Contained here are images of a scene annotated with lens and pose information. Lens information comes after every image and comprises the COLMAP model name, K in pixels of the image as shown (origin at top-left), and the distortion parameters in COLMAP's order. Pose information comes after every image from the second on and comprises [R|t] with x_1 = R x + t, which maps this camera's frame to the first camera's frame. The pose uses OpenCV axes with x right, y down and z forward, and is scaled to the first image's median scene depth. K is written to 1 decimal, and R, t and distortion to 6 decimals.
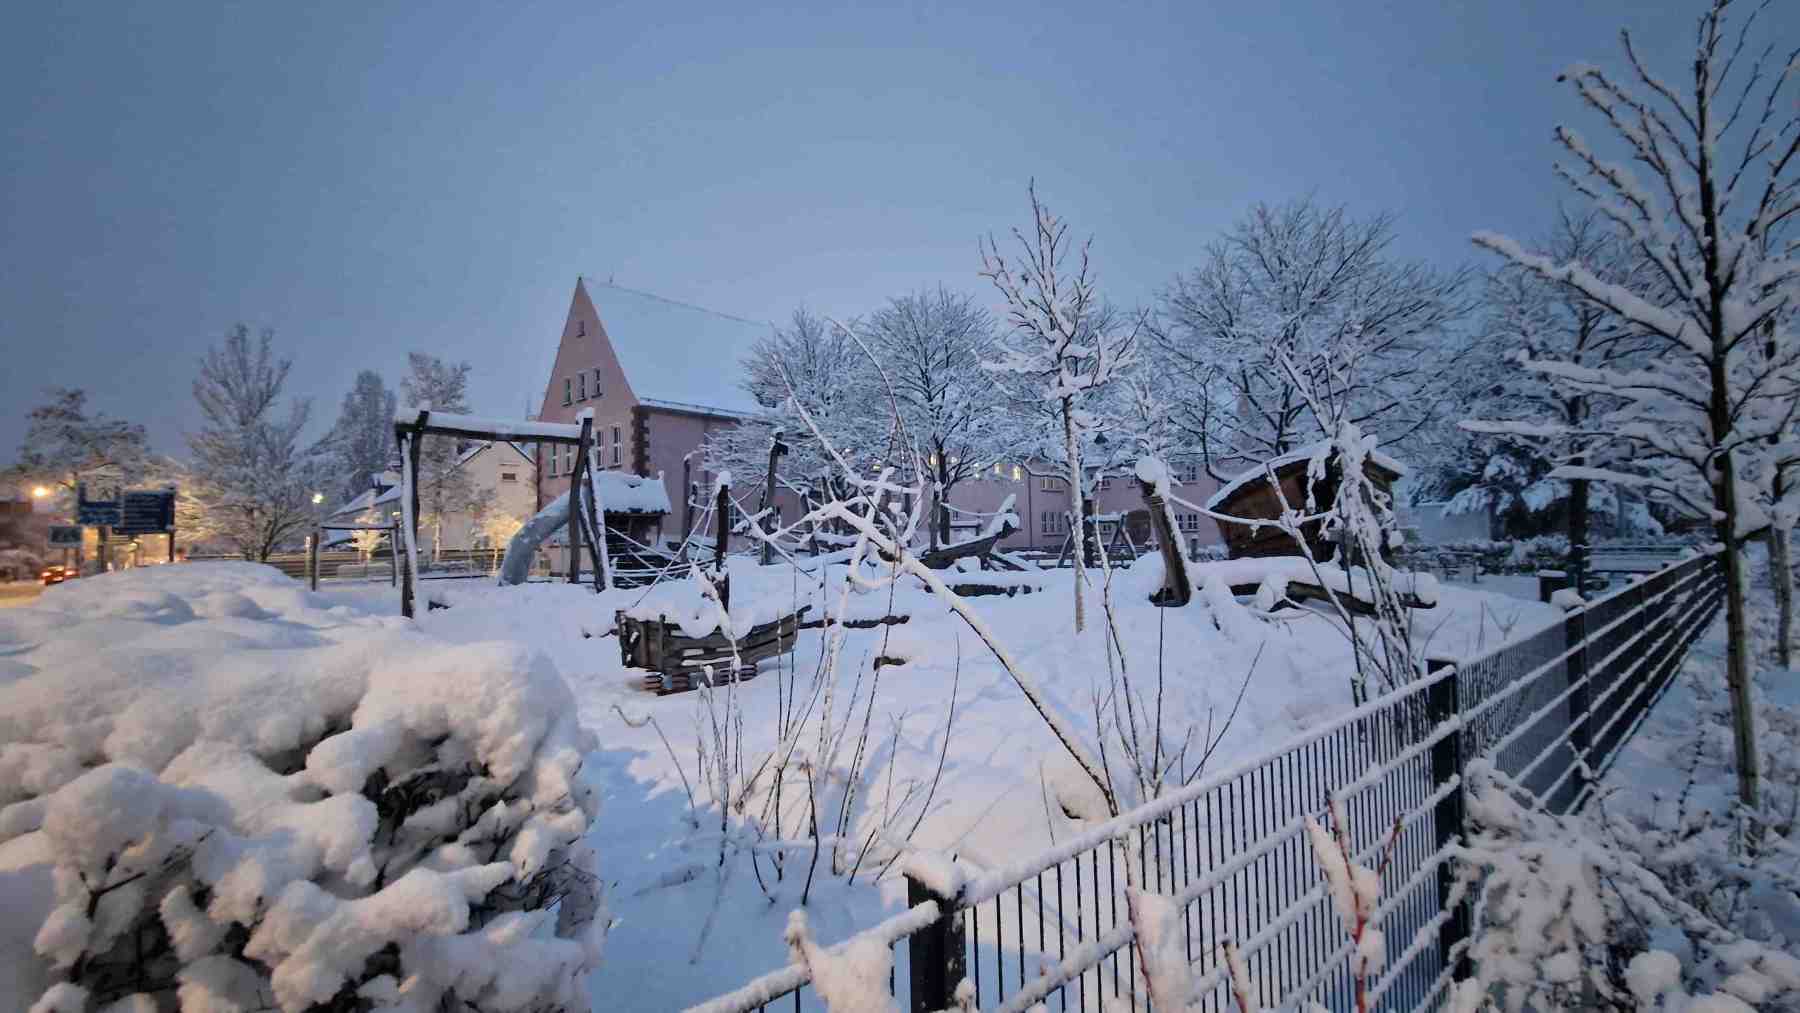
lens RADIAL K [[723.6, 0, 898.0], [0, 723.6, 516.9], [0, 0, 1]] dist [0.008274, -0.006723]
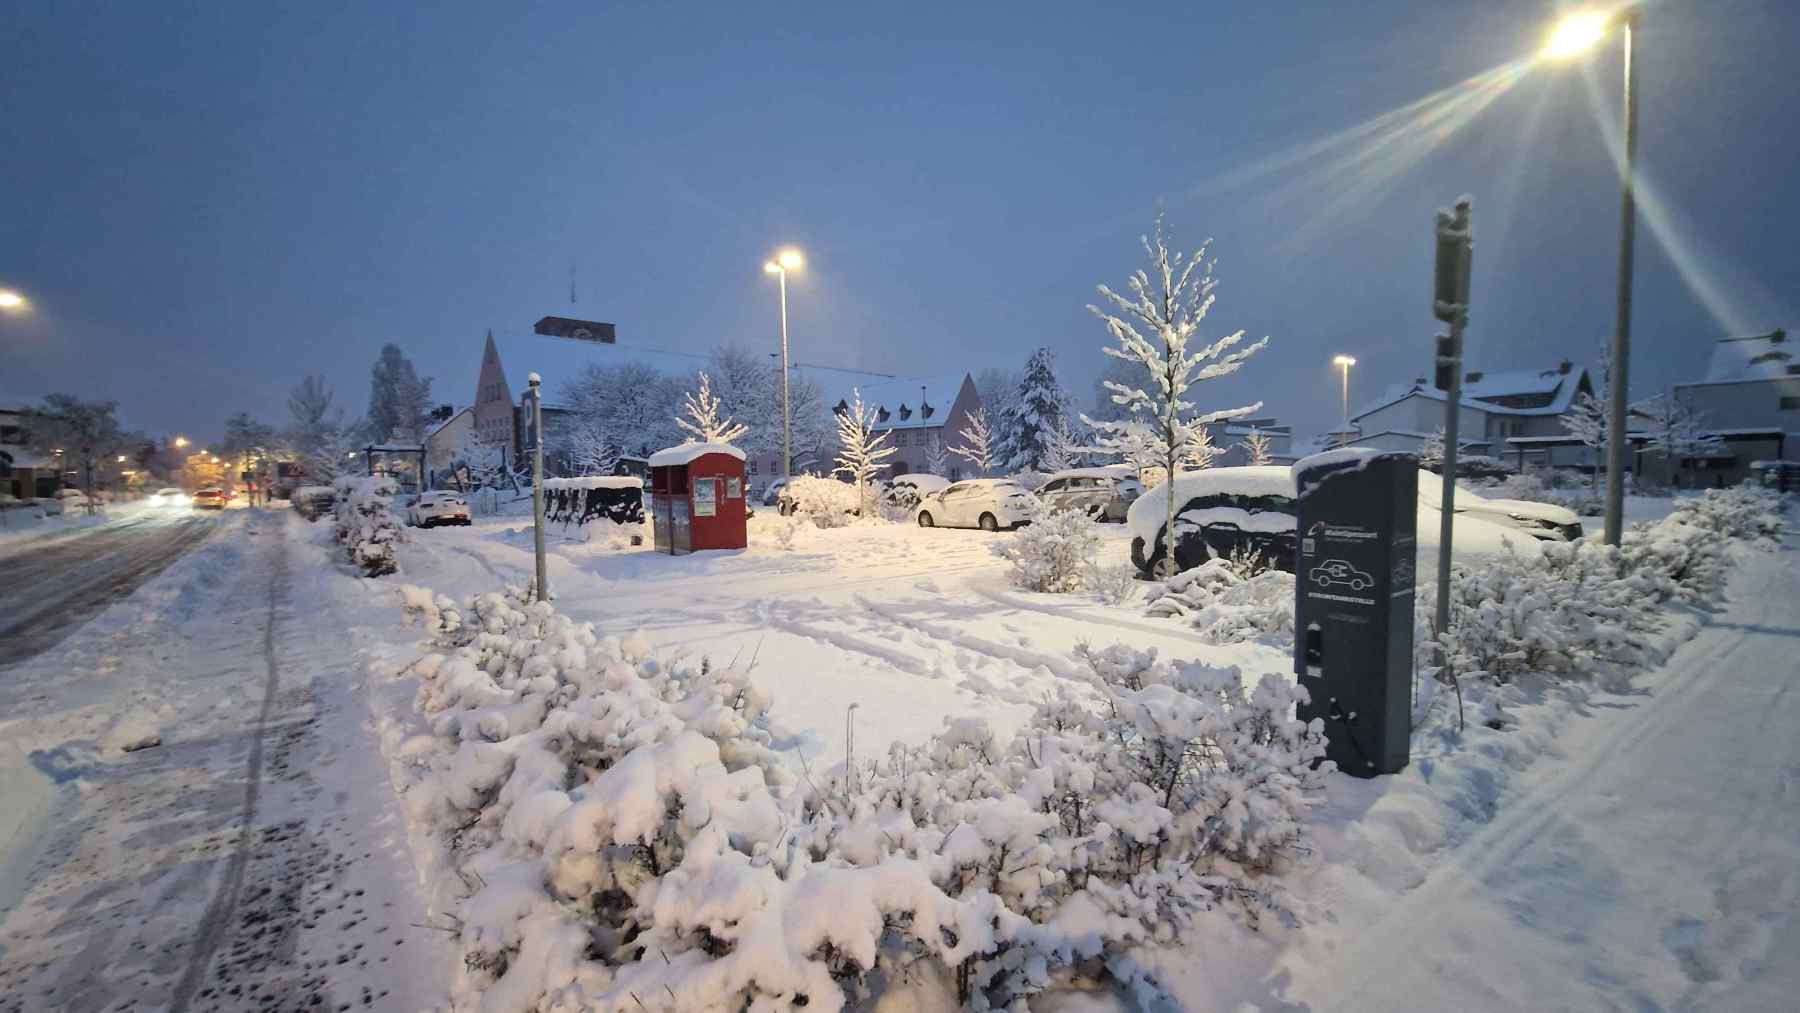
lens RADIAL K [[723.6, 0, 898.0], [0, 723.6, 516.9], [0, 0, 1]] dist [0.008274, -0.006723]
pose [[0.999056, 0.016994, -0.039968, 0.695236], [-0.013754, 0.996702, 0.079976, -0.035353], [0.041195, -0.079351, 0.995995, -0.826104]]
